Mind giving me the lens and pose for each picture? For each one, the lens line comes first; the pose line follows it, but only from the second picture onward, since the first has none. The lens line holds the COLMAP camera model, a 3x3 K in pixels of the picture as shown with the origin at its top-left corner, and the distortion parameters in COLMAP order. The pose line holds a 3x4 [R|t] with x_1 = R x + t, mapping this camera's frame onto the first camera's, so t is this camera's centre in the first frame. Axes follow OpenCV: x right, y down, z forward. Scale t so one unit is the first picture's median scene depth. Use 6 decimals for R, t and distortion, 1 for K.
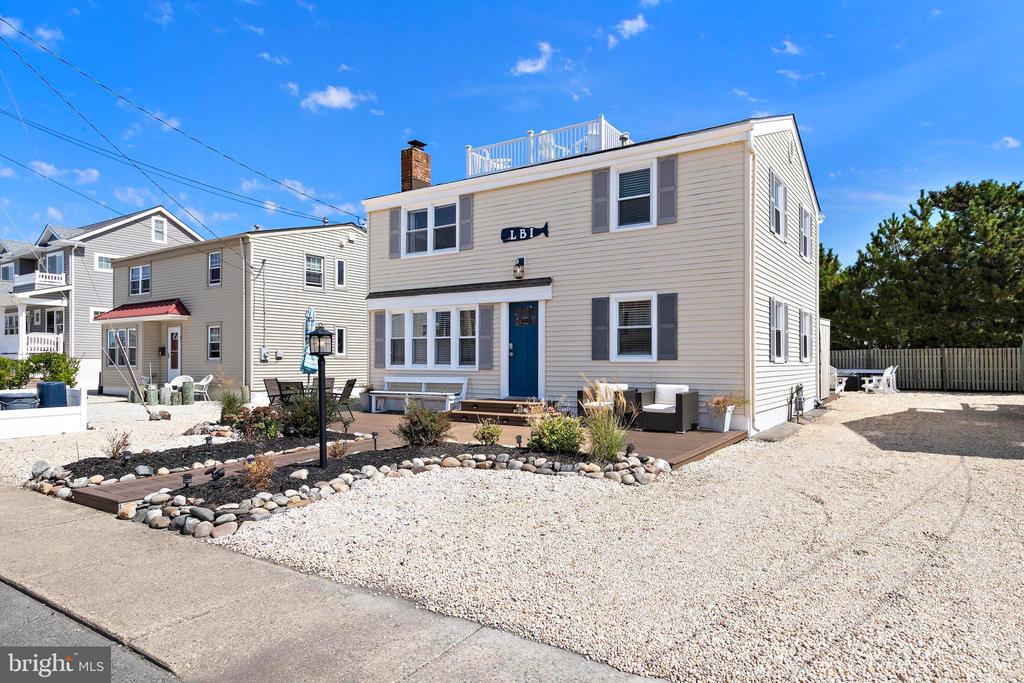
lens RADIAL K [[571.7, 0, 544.5], [0, 571.7, 360.8], [0, 0, 1]] dist [0.001592, 0.000143]
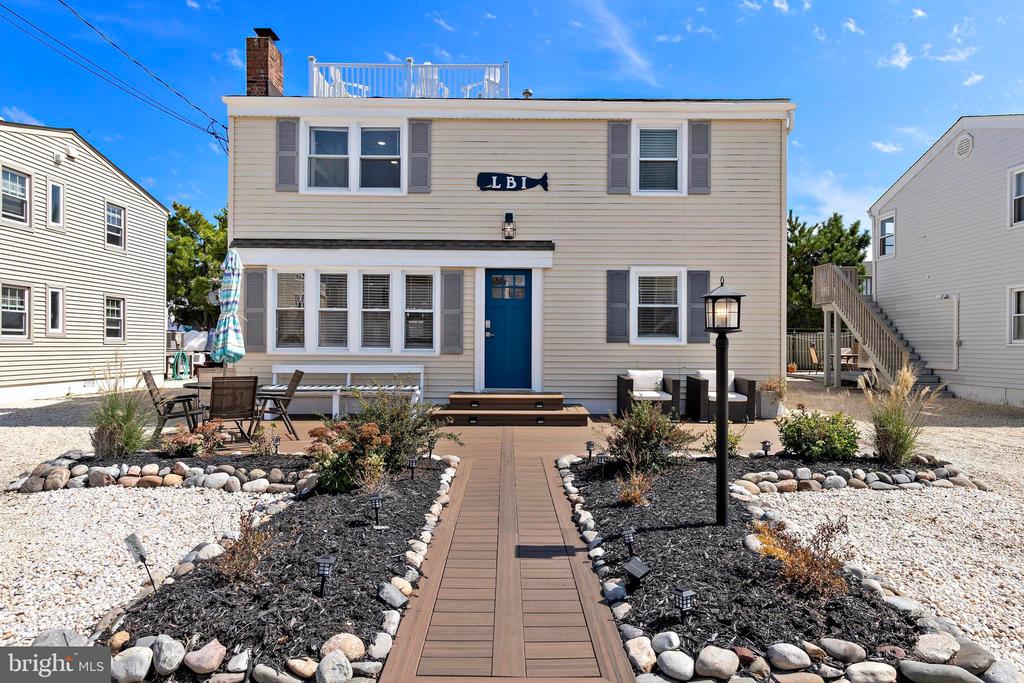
lens RADIAL K [[610.6, 0, 512.0], [0, 610.6, 341.5], [0, 0, 1]] dist [0.009458, 0.000958]
pose [[0.857876, 0.007885, 0.513797, -0.453113], [-0.005805, 0.999967, -0.005654, 0.002600], [-0.513825, 0.001868, 0.857893, 0.263393]]
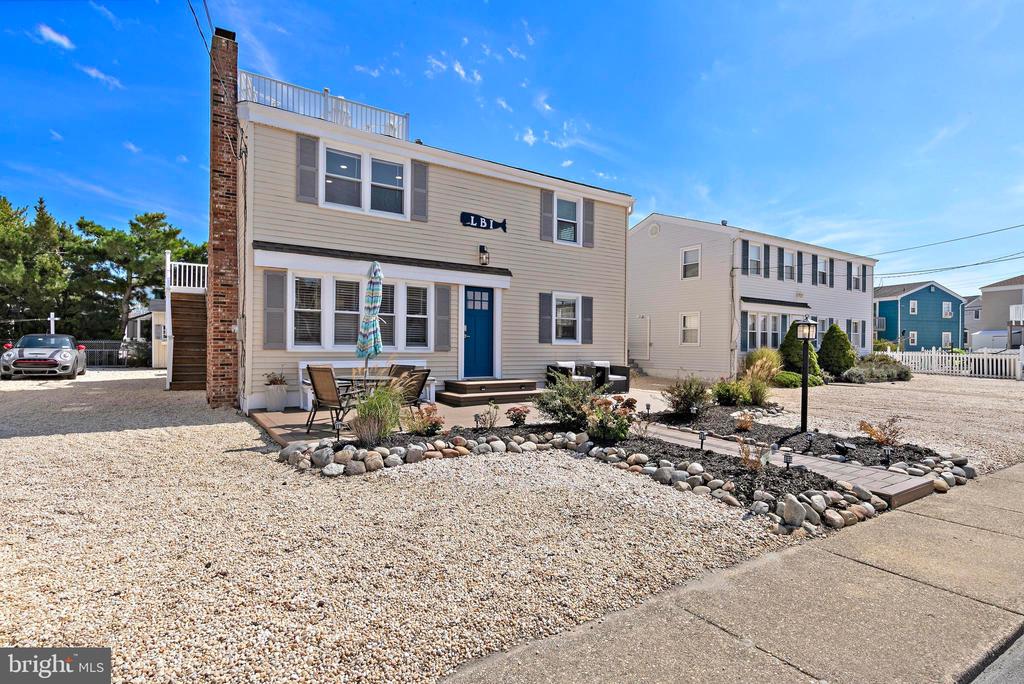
lens RADIAL K [[524.3, 0, 512.0], [0, 524.3, 342.0], [0, 0, 1]] dist [0.015636, -0.000060]
pose [[0.421710, 0.008826, 0.906688, -0.862682], [-0.016270, 0.999865, -0.002165, -0.000253], [-0.906585, -0.013839, 0.421797, 0.519299]]
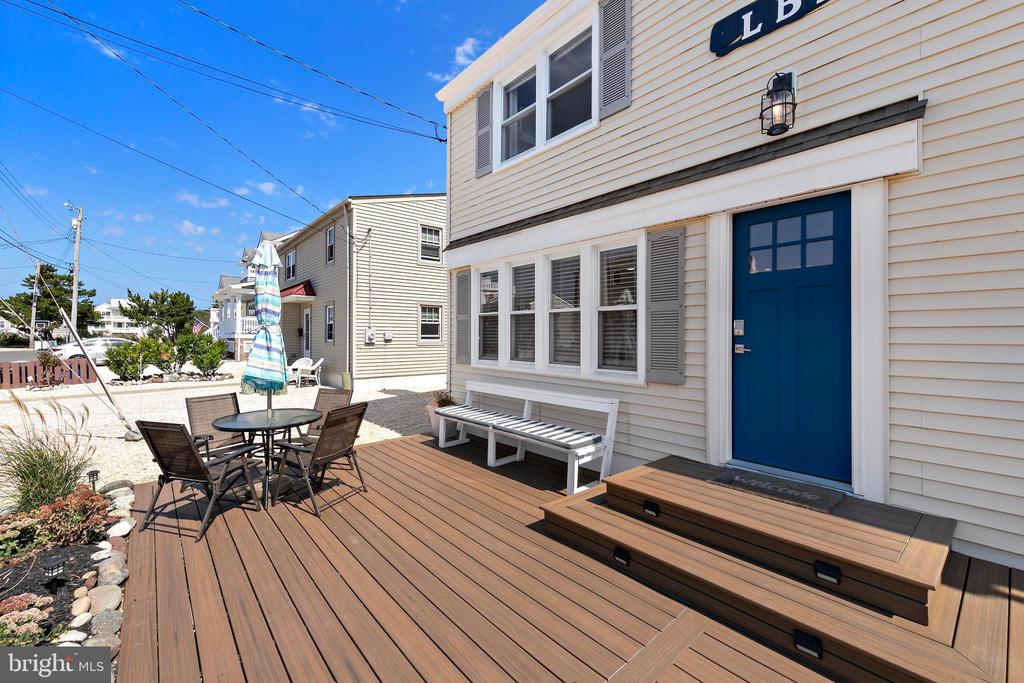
lens RADIAL K [[416.8, 0, 512.0], [0, 416.8, 341.5], [0, 0, 1]] dist [-0.016980, 0.000159]
pose [[0.947051, 0.005554, -0.321035, -0.111418], [-0.000523, 0.999876, 0.015753, -0.020460], [0.321083, -0.014751, 0.946936, 0.681633]]
